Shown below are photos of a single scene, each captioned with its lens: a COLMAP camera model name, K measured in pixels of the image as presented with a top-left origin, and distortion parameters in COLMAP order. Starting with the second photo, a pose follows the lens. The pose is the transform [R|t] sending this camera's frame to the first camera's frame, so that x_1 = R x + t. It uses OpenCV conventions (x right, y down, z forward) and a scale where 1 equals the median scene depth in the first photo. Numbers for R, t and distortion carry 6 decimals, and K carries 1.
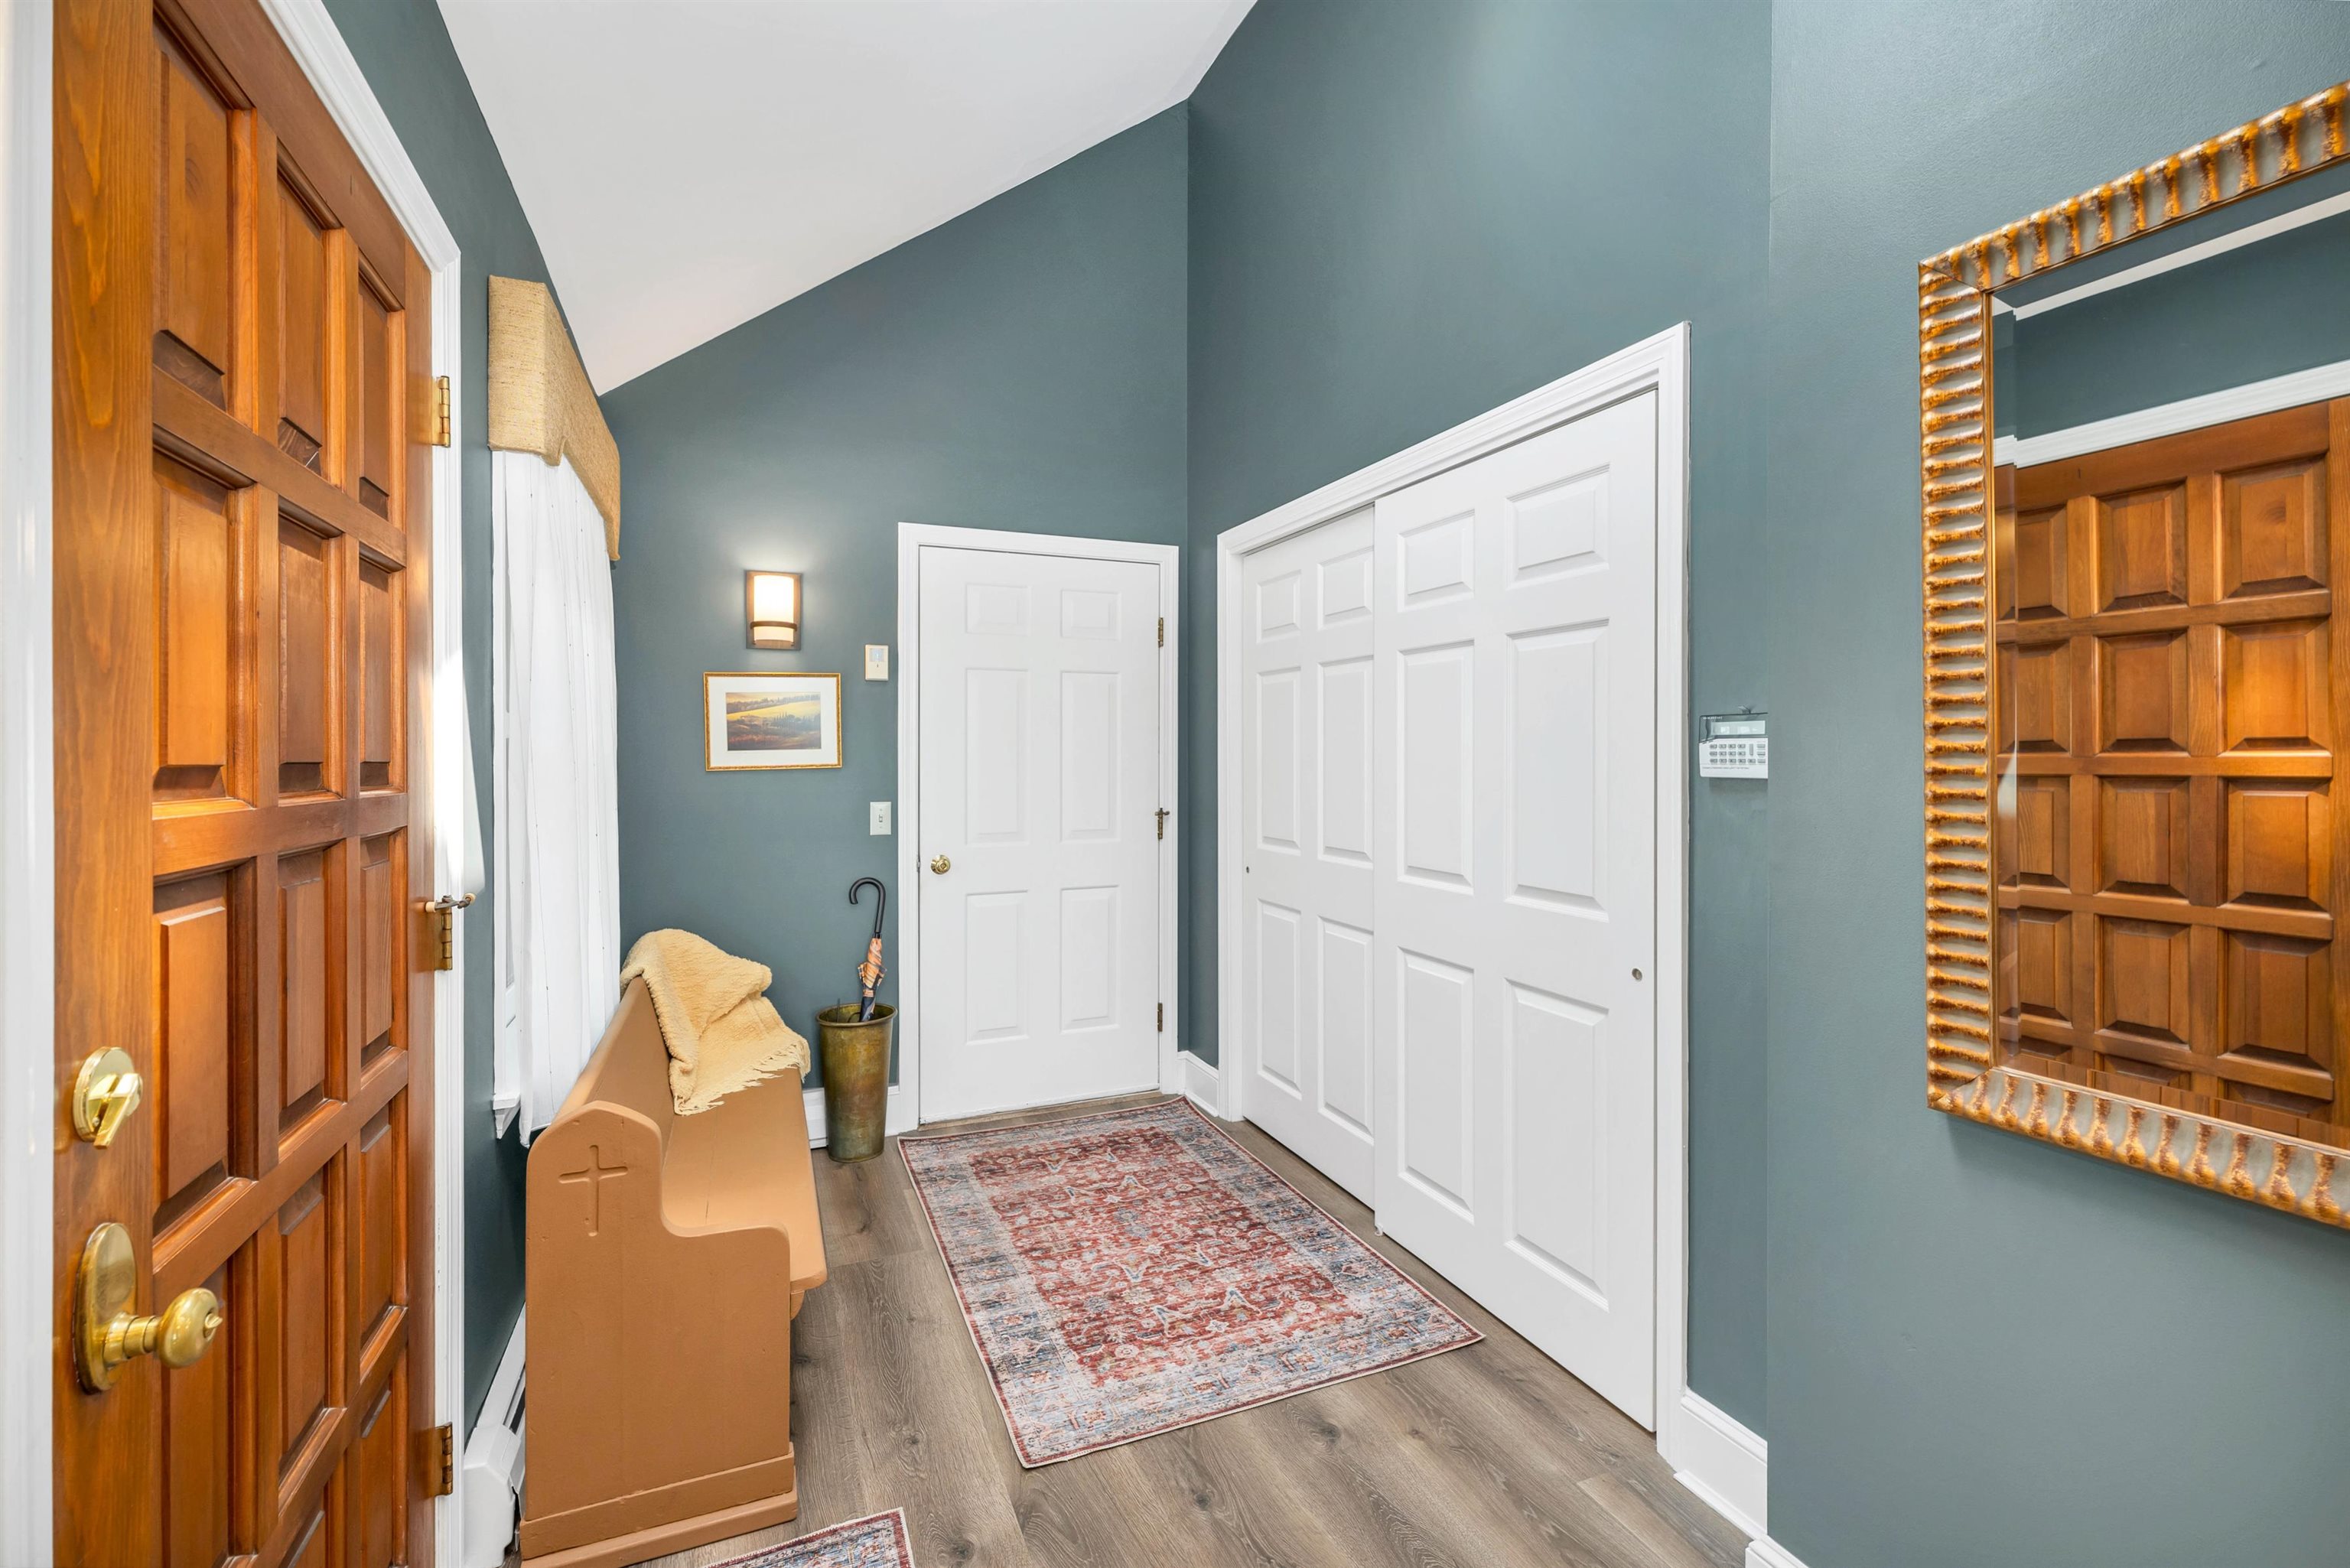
lens RADIAL K [[978.8, 0, 1162.2], [0, 978.8, 759.2], [0, 0, 1]] dist [-0.009842, -0.000237]
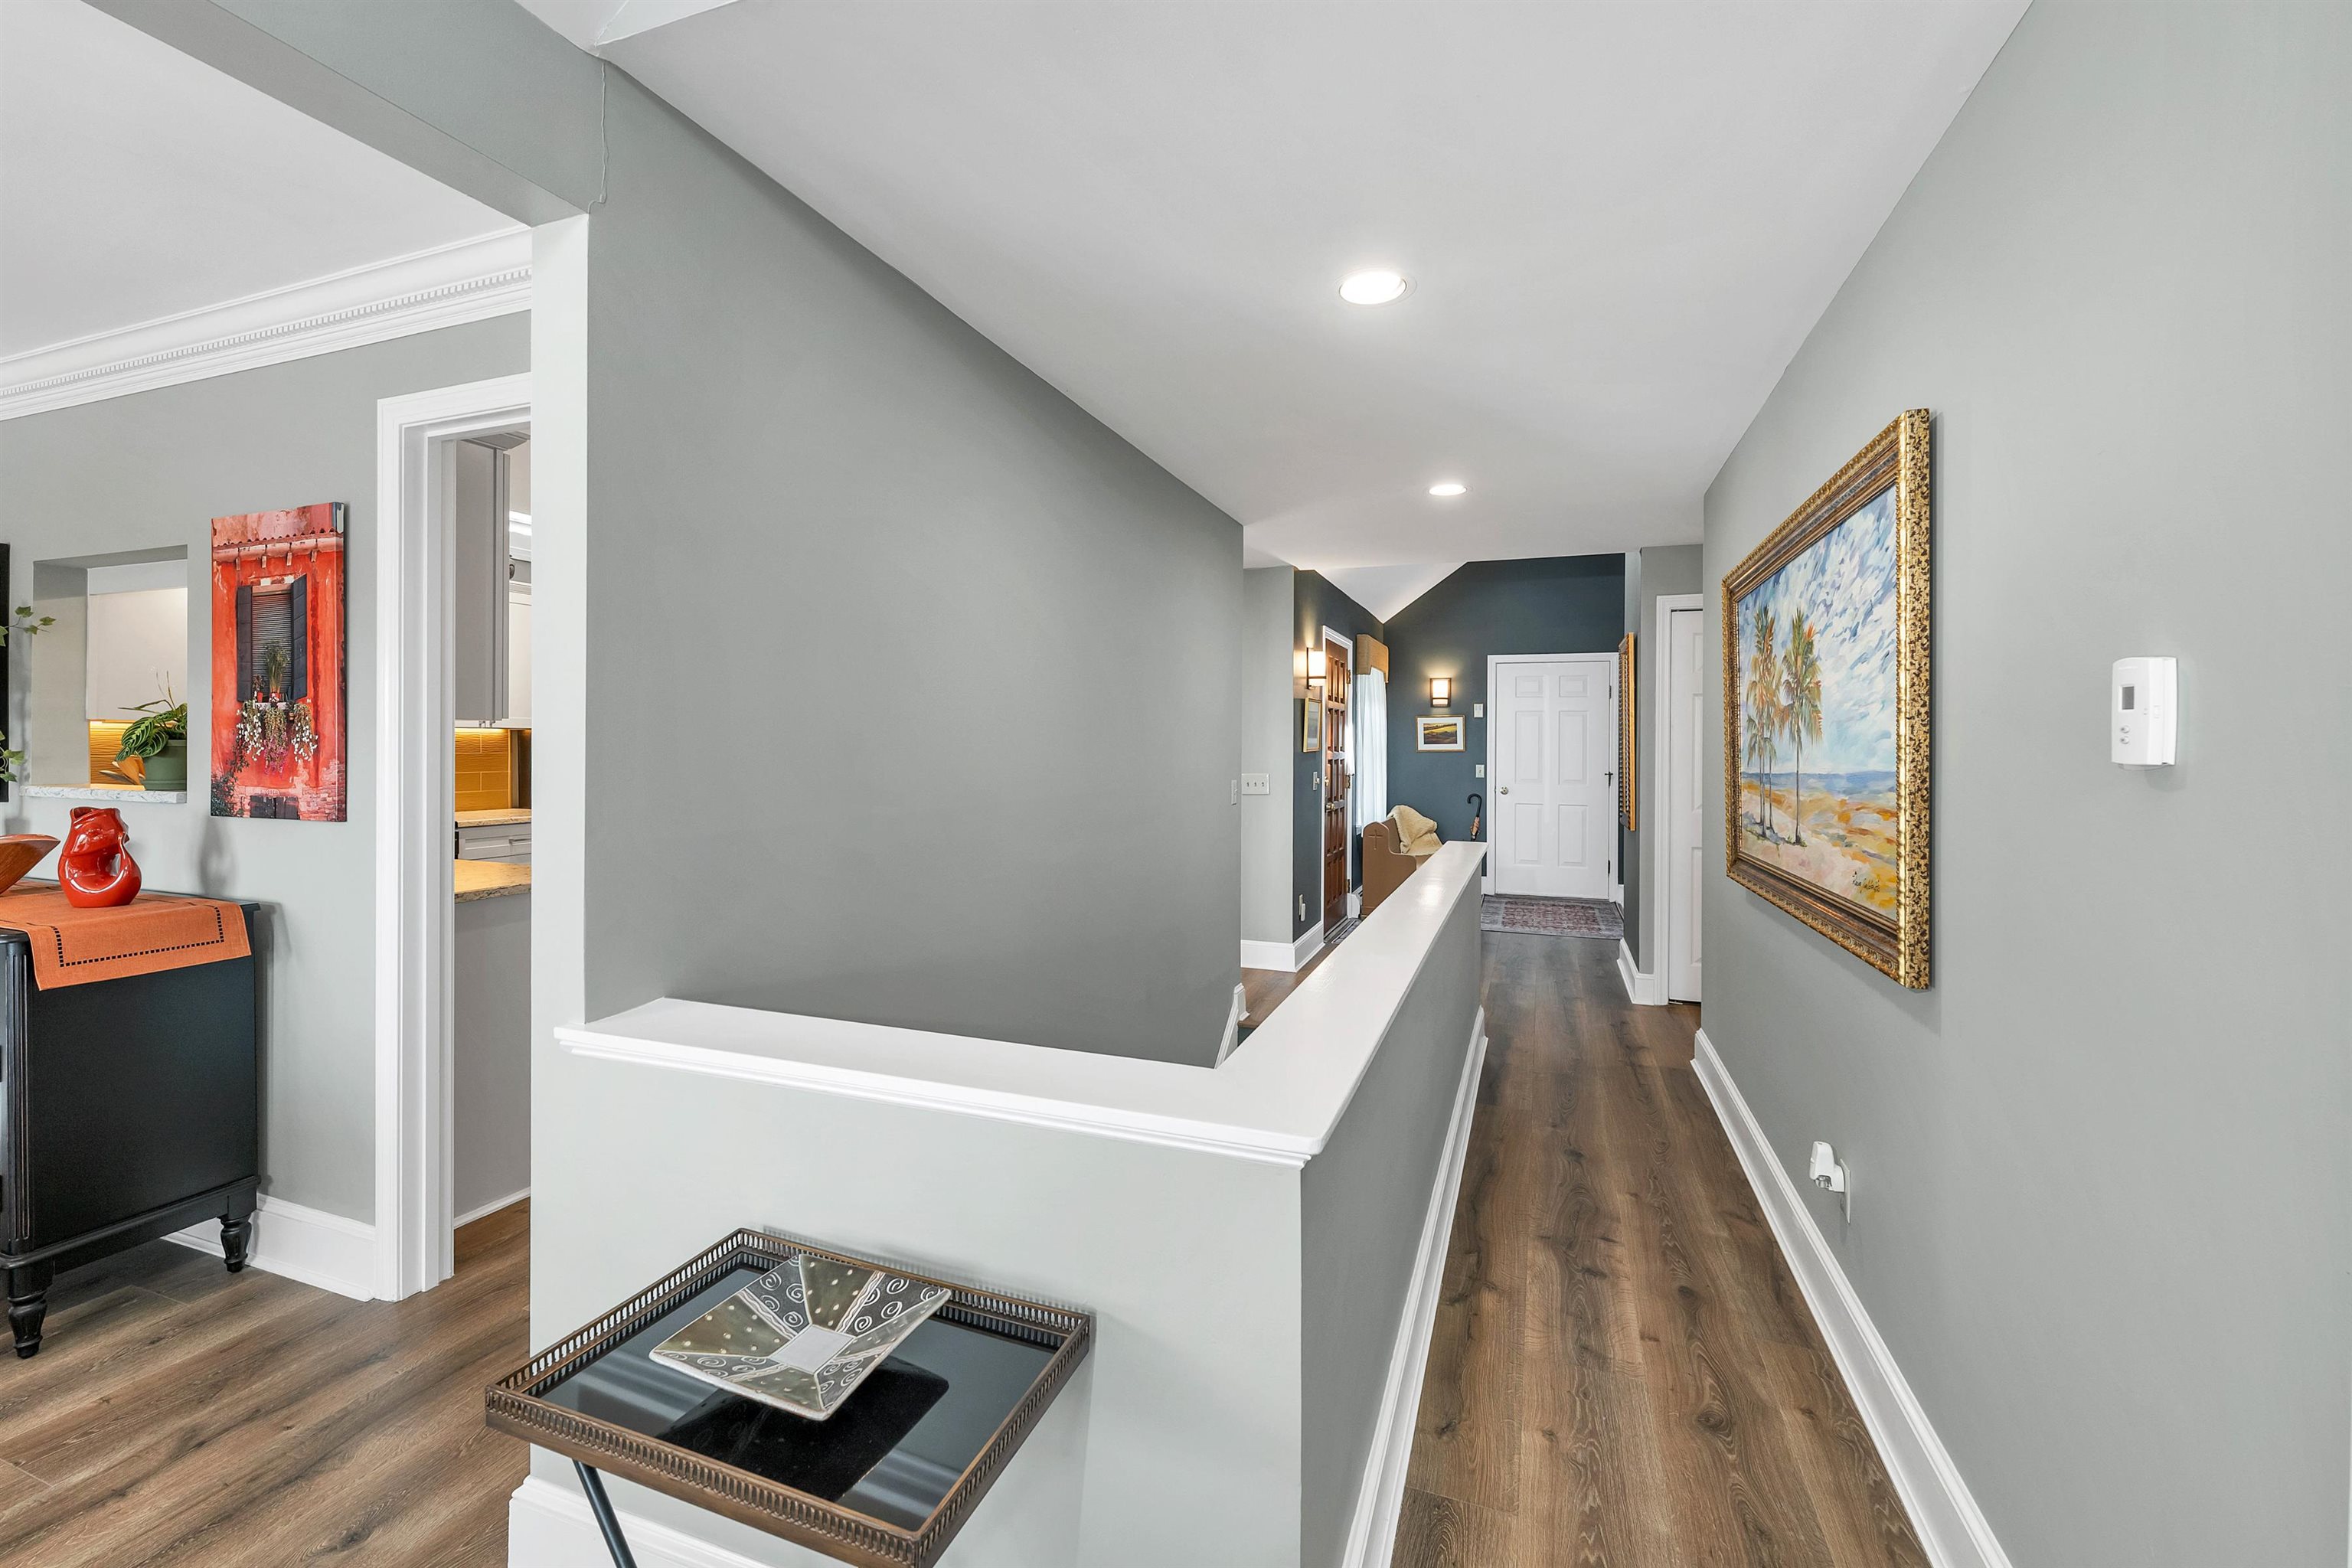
lens RADIAL K [[994.8, 0, 1170.4], [0, 994.8, 753.8], [0, 0, 1]] dist [-0.000969, -0.000373]
pose [[0.732374, 0.014517, -0.680748, 0.913793], [-0.010855, 0.999895, 0.009645, -0.000850], [0.680816, 0.000326, 0.732454, -1.498291]]
